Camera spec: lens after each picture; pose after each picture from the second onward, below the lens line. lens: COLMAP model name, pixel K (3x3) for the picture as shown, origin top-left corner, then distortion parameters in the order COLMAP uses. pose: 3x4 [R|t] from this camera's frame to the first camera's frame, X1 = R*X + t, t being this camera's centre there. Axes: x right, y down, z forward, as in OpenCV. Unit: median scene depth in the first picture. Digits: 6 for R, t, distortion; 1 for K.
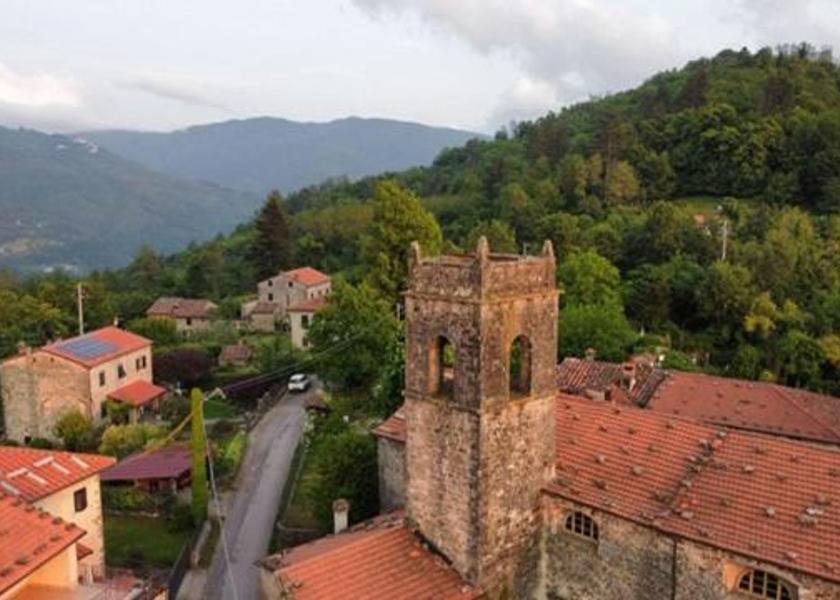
lens RADIAL K [[812.0, 0, 420.0], [0, 812.0, 300.0], [0, 0, 1]] dist [0.001774, -0.014719]
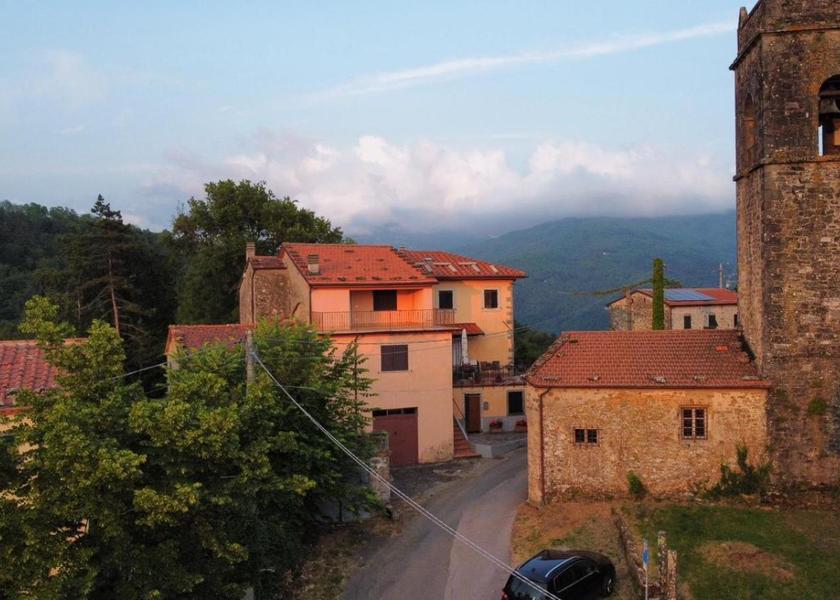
lens RADIAL K [[812.0, 0, 420.0], [0, 812.0, 300.0], [0, 0, 1]] dist [0.001774, -0.014719]
pose [[0.579903, -0.006339, -0.814661, 0.506172], [-0.094638, 0.992676, -0.075091, 0.344615], [0.809170, 0.120643, 0.575056, 0.211214]]
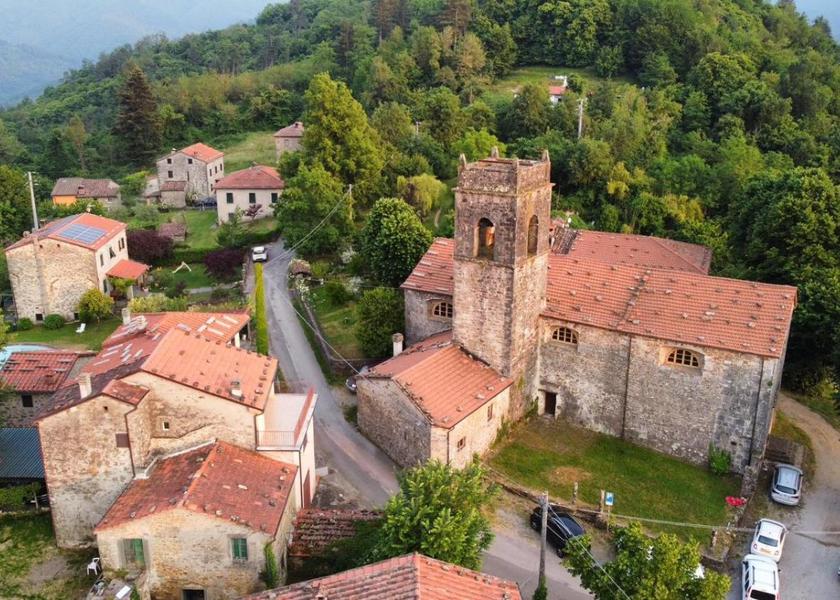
lens RADIAL K [[812.0, 0, 420.0], [0, 812.0, 300.0], [0, 0, 1]] dist [0.001774, -0.014719]
pose [[0.972741, -0.068393, 0.221578, -0.404343], [0.028967, 0.983871, 0.176518, -0.070358], [-0.230076, -0.165288, 0.959033, -0.408841]]
